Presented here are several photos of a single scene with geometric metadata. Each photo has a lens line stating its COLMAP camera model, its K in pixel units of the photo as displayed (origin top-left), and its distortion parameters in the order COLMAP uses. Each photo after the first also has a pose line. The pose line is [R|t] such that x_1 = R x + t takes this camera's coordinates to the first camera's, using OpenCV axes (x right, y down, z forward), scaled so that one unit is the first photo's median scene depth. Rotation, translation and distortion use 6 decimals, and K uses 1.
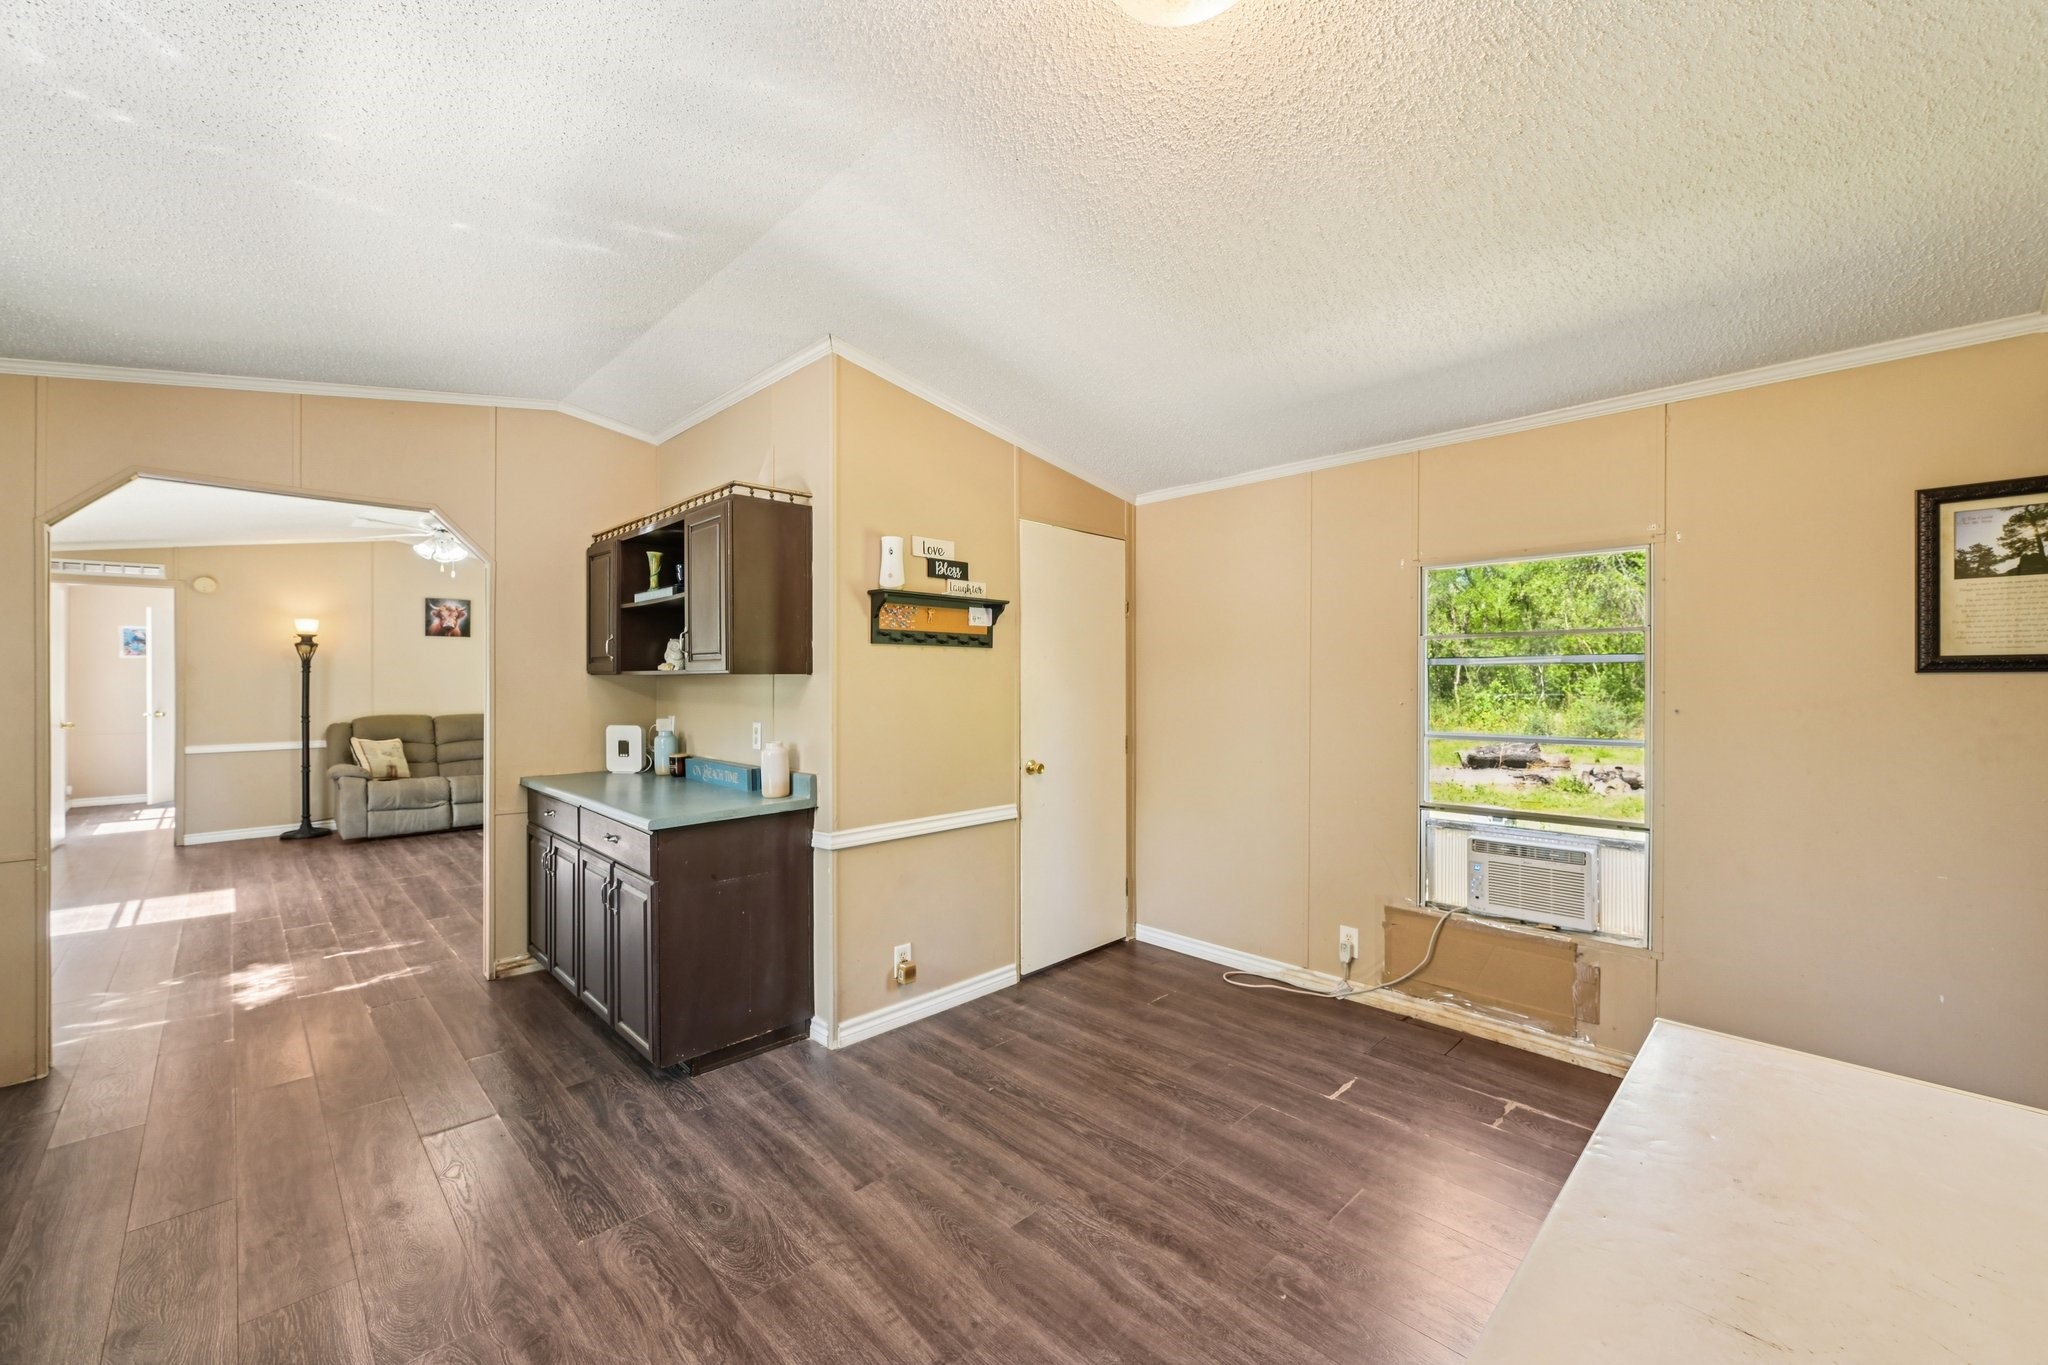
lens RADIAL K [[811.9, 0, 1028.7], [0, 811.9, 685.3], [0, 0, 1]] dist [-0.001274, 0.000507]
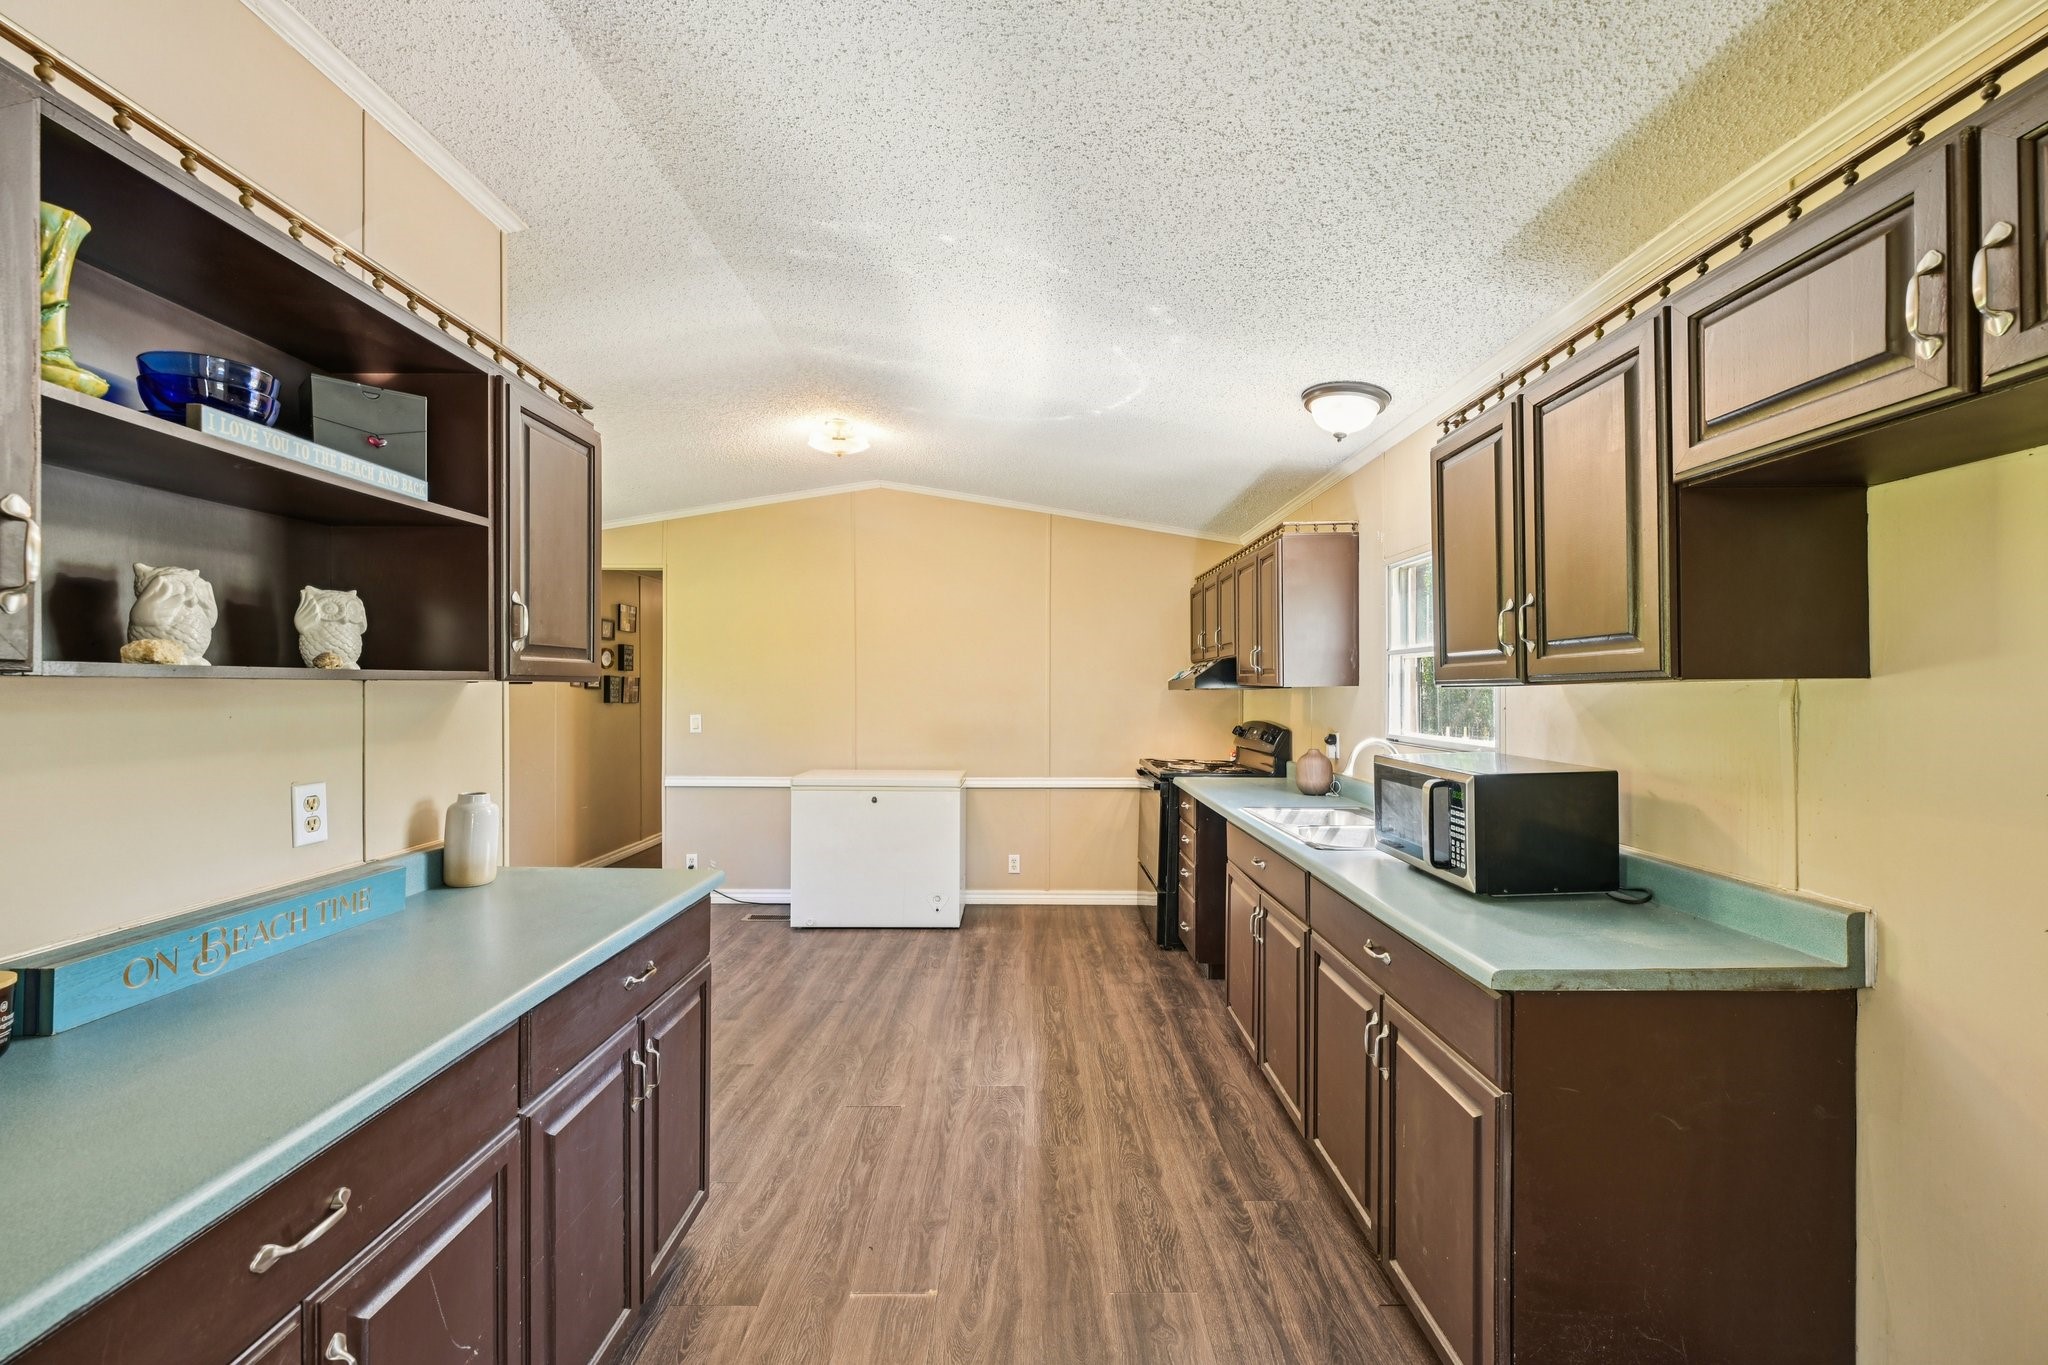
lens RADIAL K [[811.9, 0, 1030.7], [0, 811.9, 691.3], [0, 0, 1]] dist [-0.001274, 0.000507]
pose [[-0.717992, -0.005634, 0.696028, -1.116669], [0.004385, 0.999911, 0.012618, -0.013398], [-0.696037, 0.012112, -0.717903, 1.233323]]
